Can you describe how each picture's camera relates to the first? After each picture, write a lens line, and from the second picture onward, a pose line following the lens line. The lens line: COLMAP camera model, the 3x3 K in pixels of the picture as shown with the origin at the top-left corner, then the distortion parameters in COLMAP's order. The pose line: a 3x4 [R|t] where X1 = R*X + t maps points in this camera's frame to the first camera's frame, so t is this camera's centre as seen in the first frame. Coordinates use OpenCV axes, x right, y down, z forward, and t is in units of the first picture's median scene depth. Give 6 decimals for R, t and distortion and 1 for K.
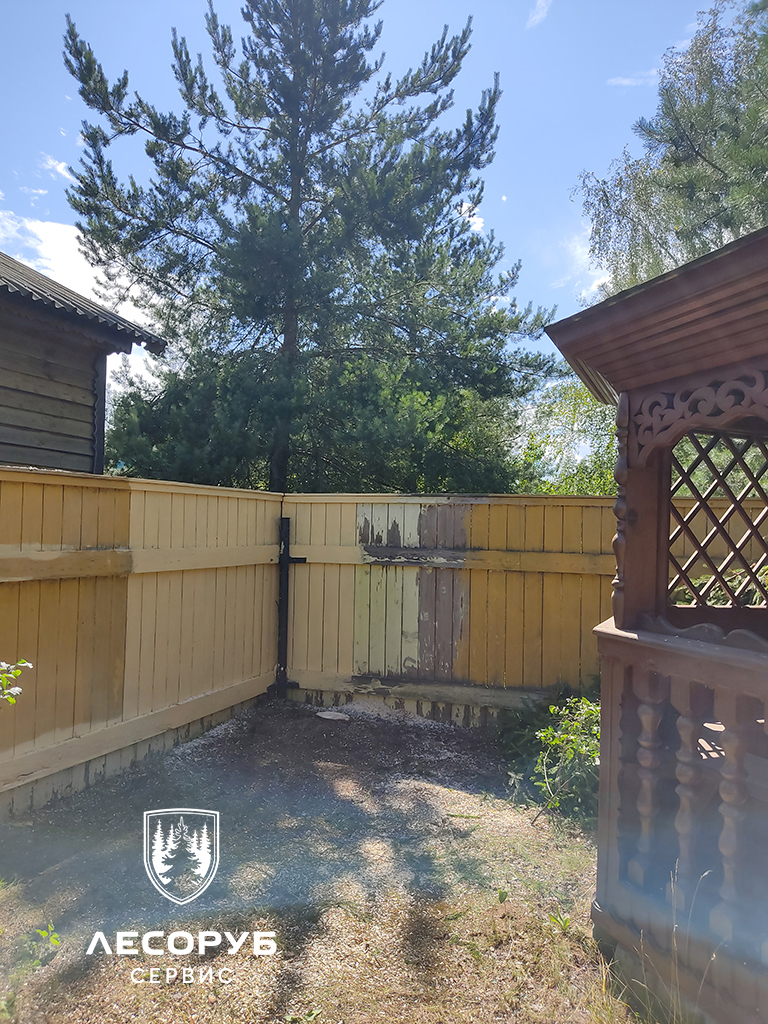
lens RADIAL K [[793.8, 0, 384.0], [0, 793.8, 512.0], [0, 0, 1]] dist [0.072909, -0.002030]
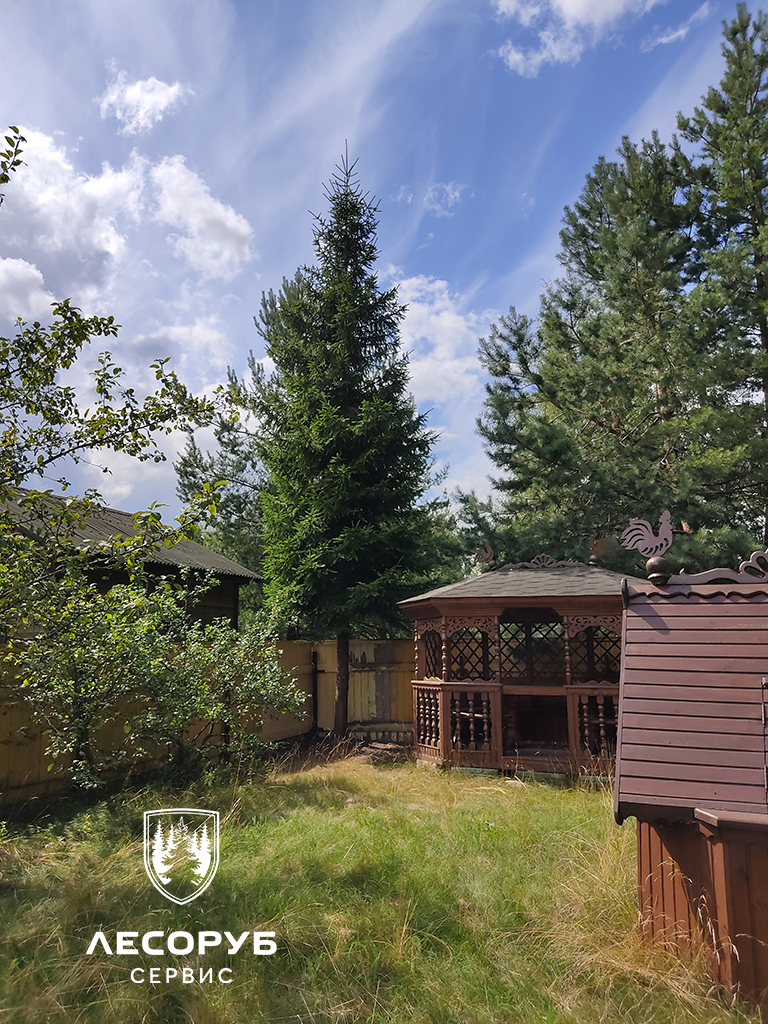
lens RADIAL K [[793.8, 0, 384.0], [0, 793.8, 512.0], [0, 0, 1]] dist [0.072909, -0.002030]
pose [[0.998925, -0.037032, 0.027878, 0.011612], [0.040728, 0.988380, -0.146443, -0.024199], [-0.022131, 0.147421, 0.988826, -0.668036]]
